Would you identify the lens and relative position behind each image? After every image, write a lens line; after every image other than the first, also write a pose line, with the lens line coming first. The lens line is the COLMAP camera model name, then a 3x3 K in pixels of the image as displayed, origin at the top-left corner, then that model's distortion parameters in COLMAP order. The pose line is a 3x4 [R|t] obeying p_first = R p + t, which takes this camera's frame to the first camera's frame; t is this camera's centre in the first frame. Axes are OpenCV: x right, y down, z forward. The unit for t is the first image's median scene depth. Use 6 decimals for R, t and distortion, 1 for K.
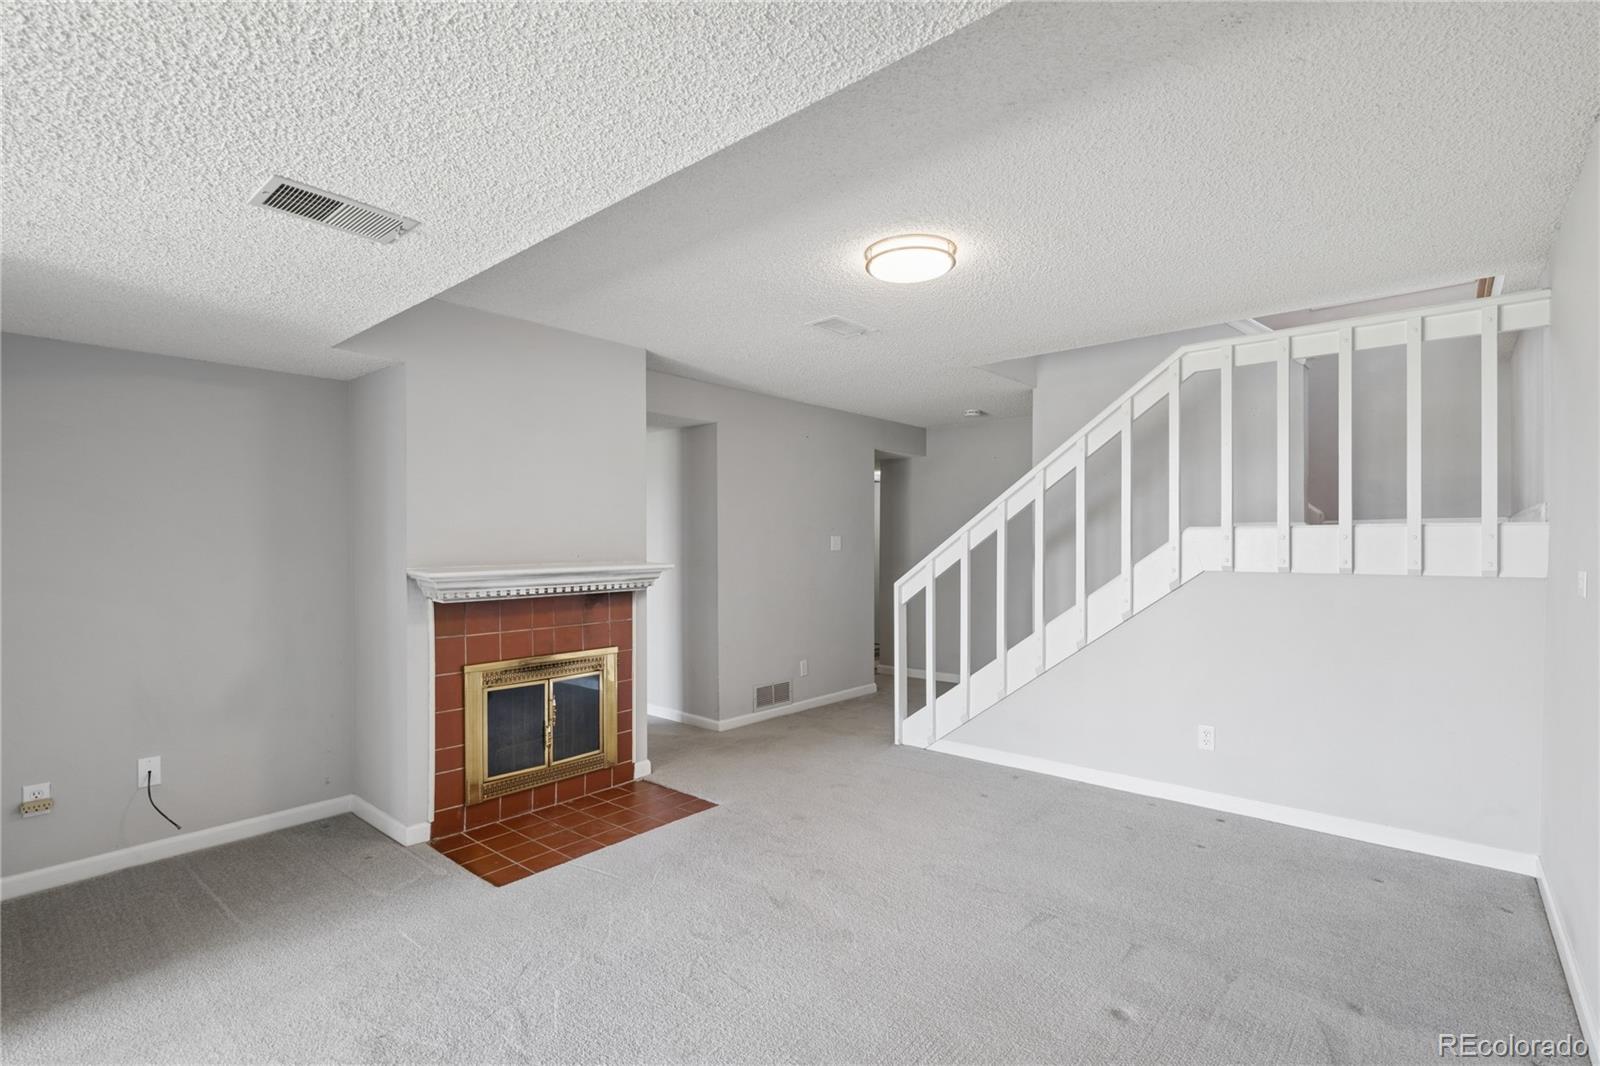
lens RADIAL K [[759.4, 0, 801.9], [0, 759.4, 535.2], [0, 0, 1]] dist [-0.000864, 0.001371]
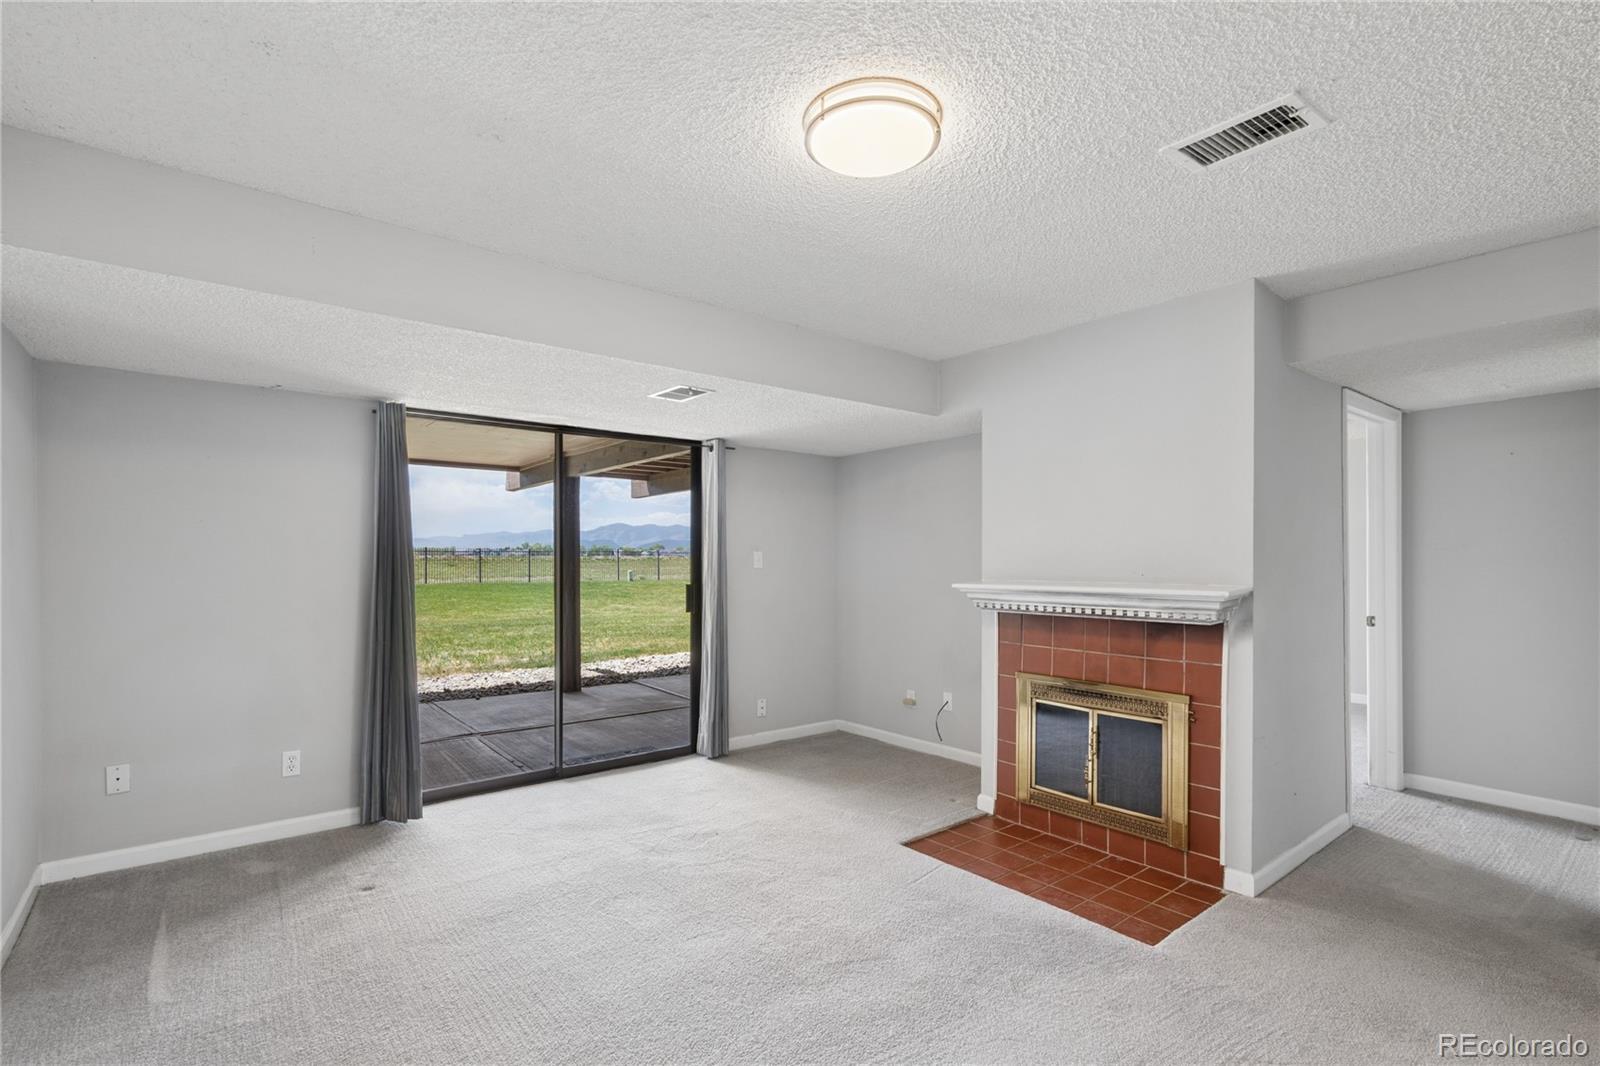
lens RADIAL K [[759.4, 0, 804.3], [0, 759.4, 549.9], [0, 0, 1]] dist [-0.000864, 0.001371]
pose [[-0.203363, -0.007818, -0.979072, 0.635170], [0.009589, 0.999904, -0.009976, 0.004947], [0.979057, -0.011417, -0.203268, 0.855072]]
